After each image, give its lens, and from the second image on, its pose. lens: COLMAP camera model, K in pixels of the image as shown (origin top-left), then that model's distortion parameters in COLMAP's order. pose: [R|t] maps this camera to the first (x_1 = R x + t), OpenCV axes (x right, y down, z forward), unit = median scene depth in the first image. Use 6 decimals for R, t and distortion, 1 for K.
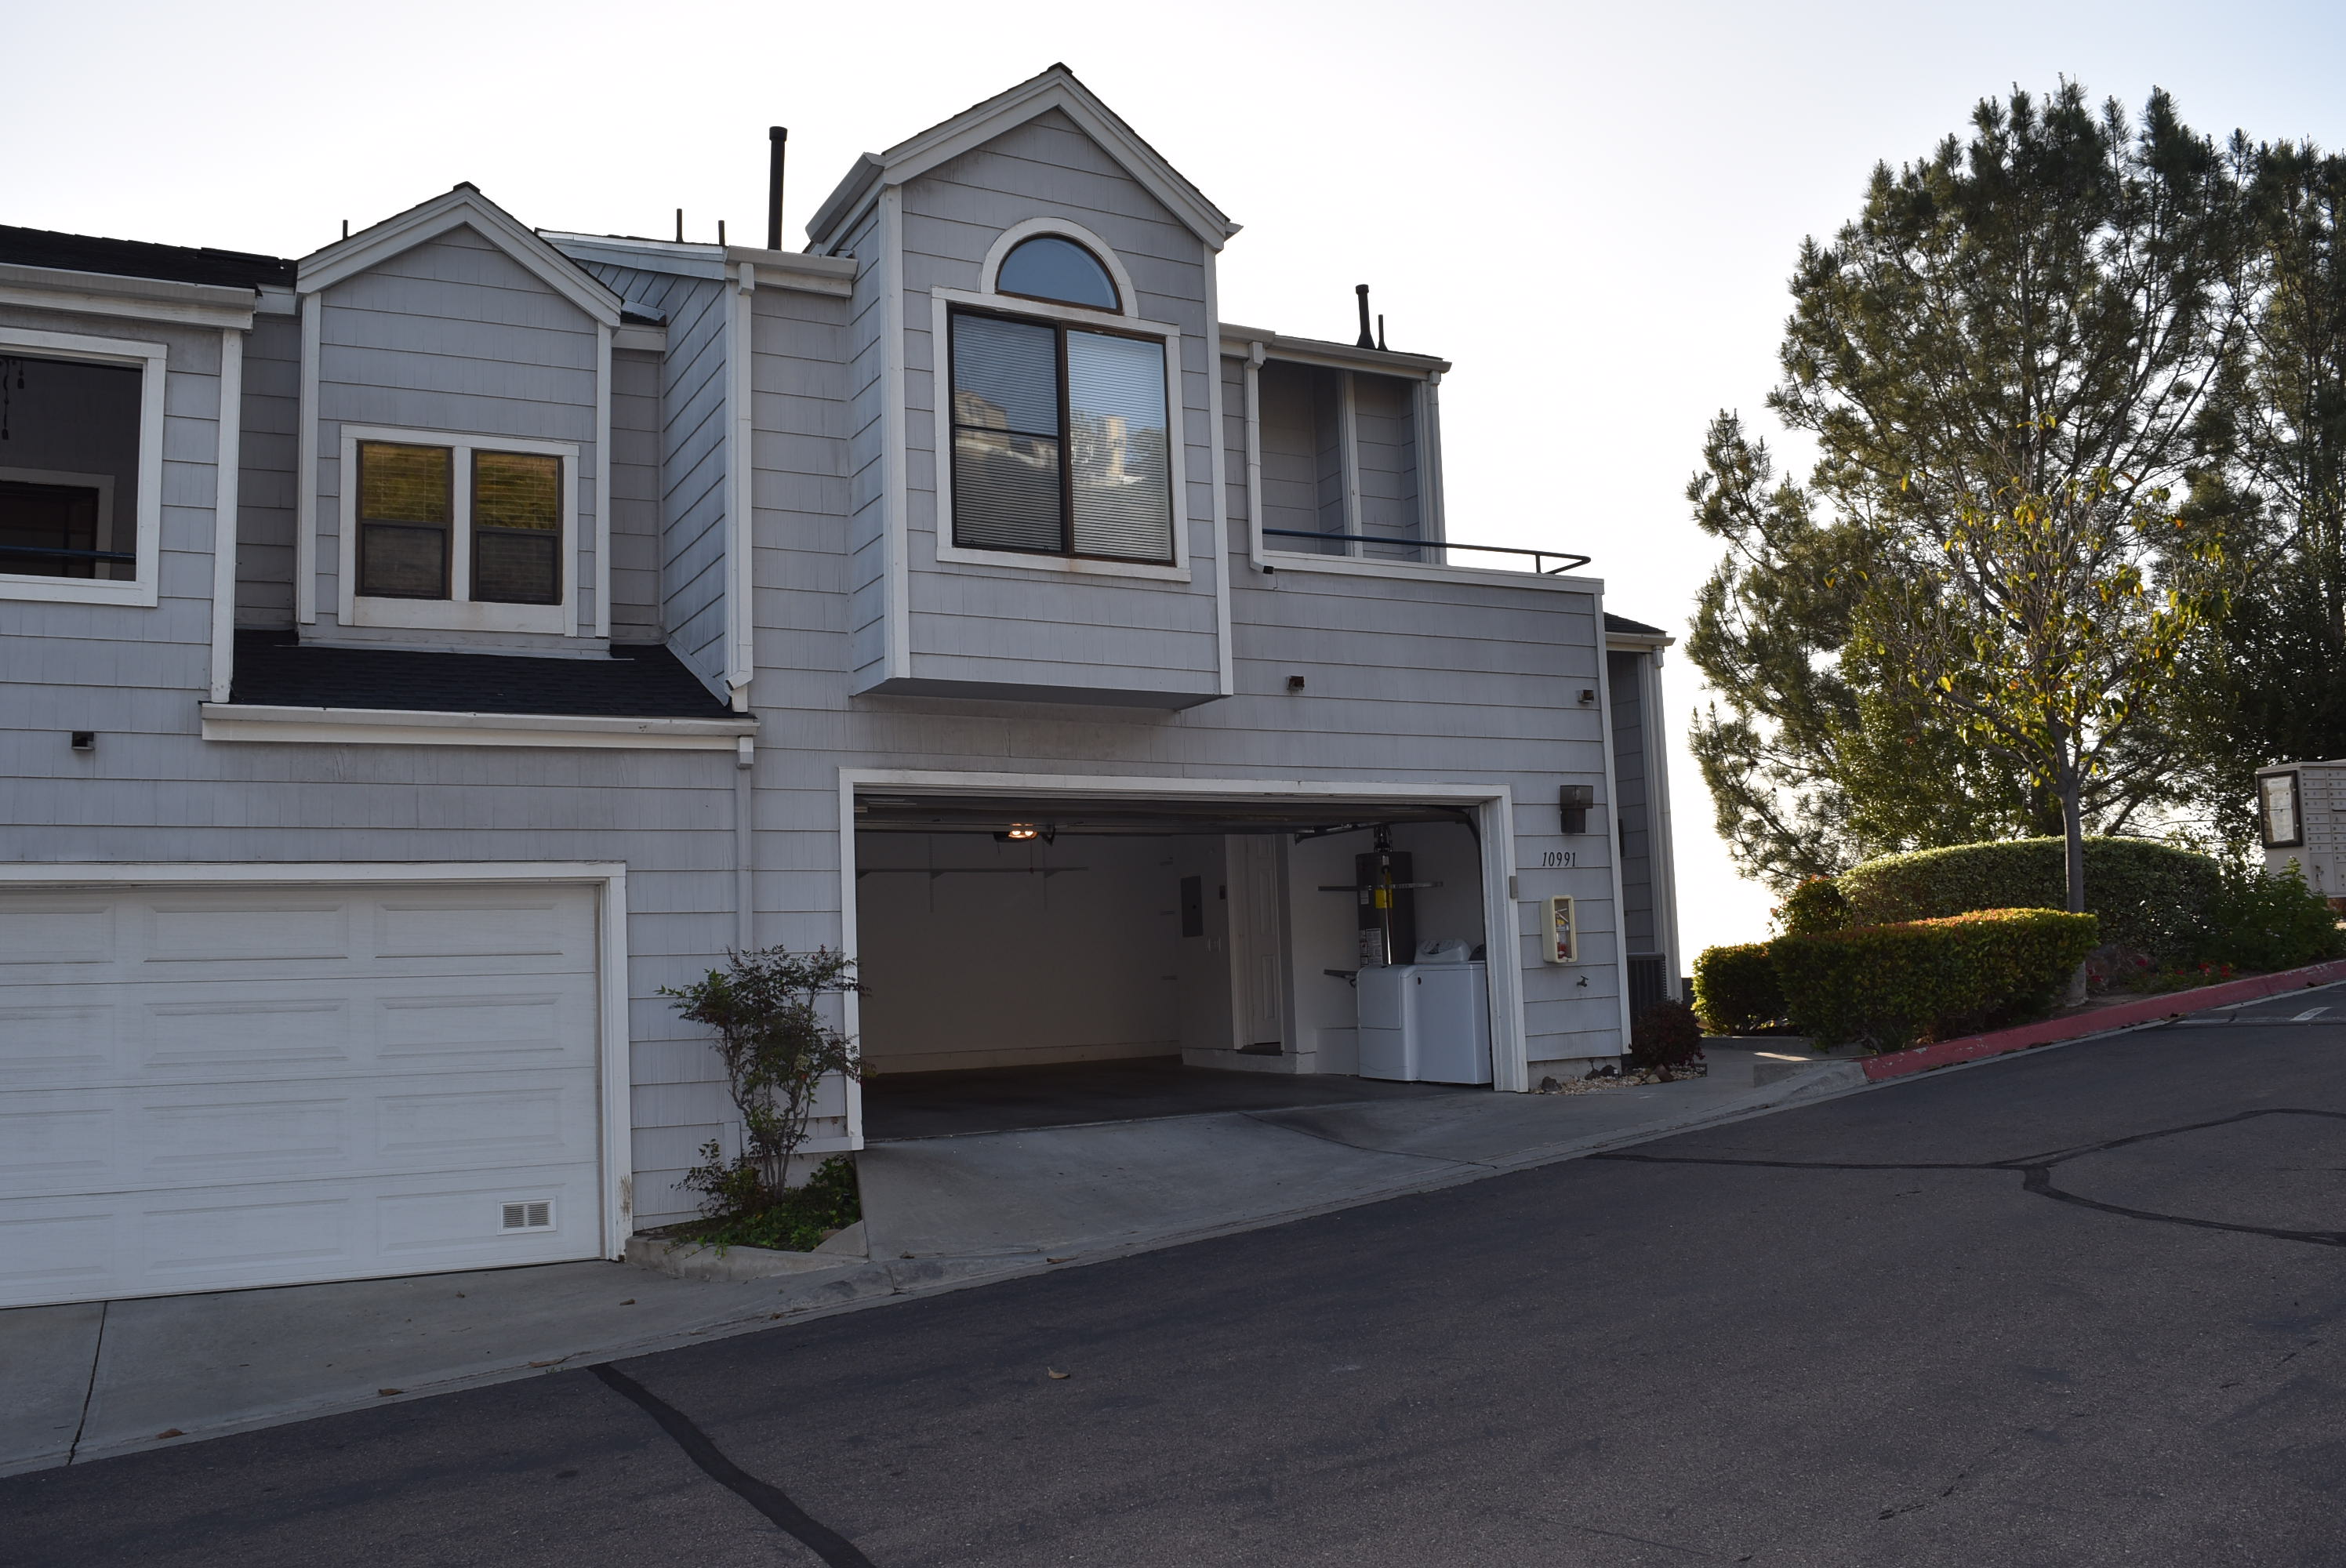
lens RADIAL K [[1932.1, 0, 1173.0], [0, 1932.1, 784.0], [0, 0, 1]] dist [-0.099123, -0.001006]
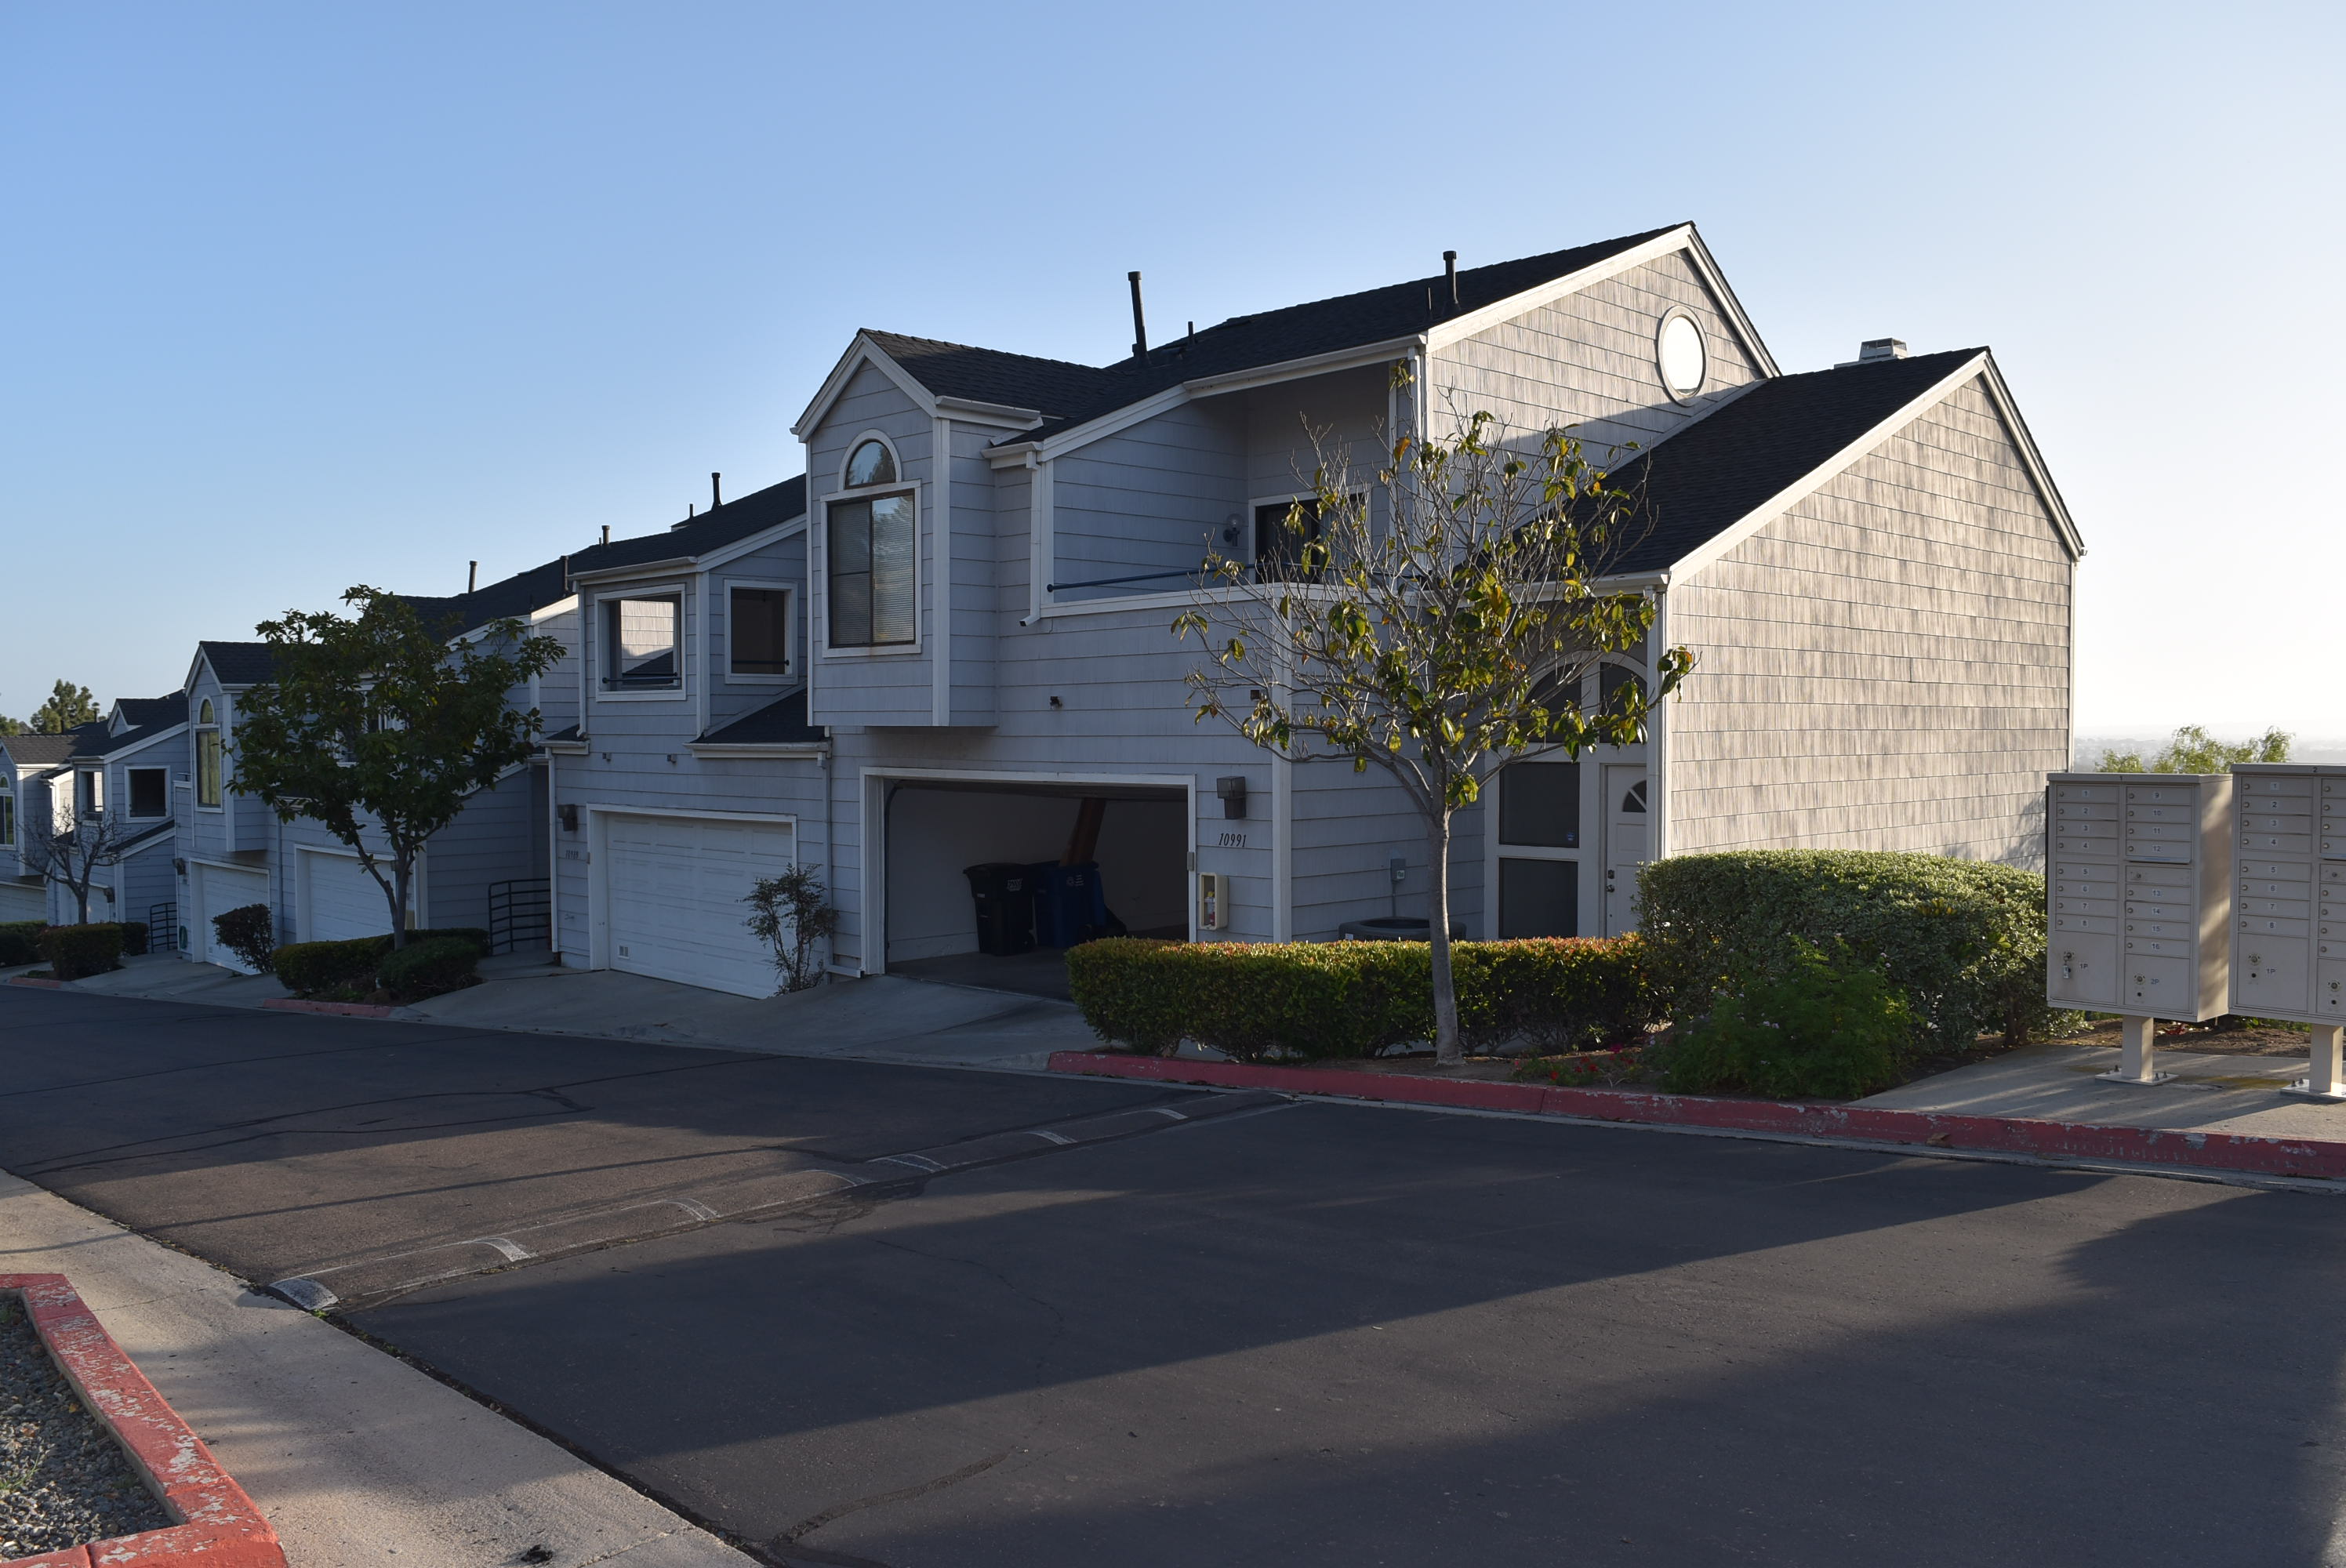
lens RADIAL K [[1932.1, 0, 1173.0], [0, 1932.1, 784.0], [0, 0, 1]] dist [-0.099123, -0.001006]
pose [[0.227417, 0.068621, -0.971377, 1.616809], [0.095773, 0.991102, 0.092437, -0.128561], [0.969076, -0.114053, 0.218821, 0.879123]]
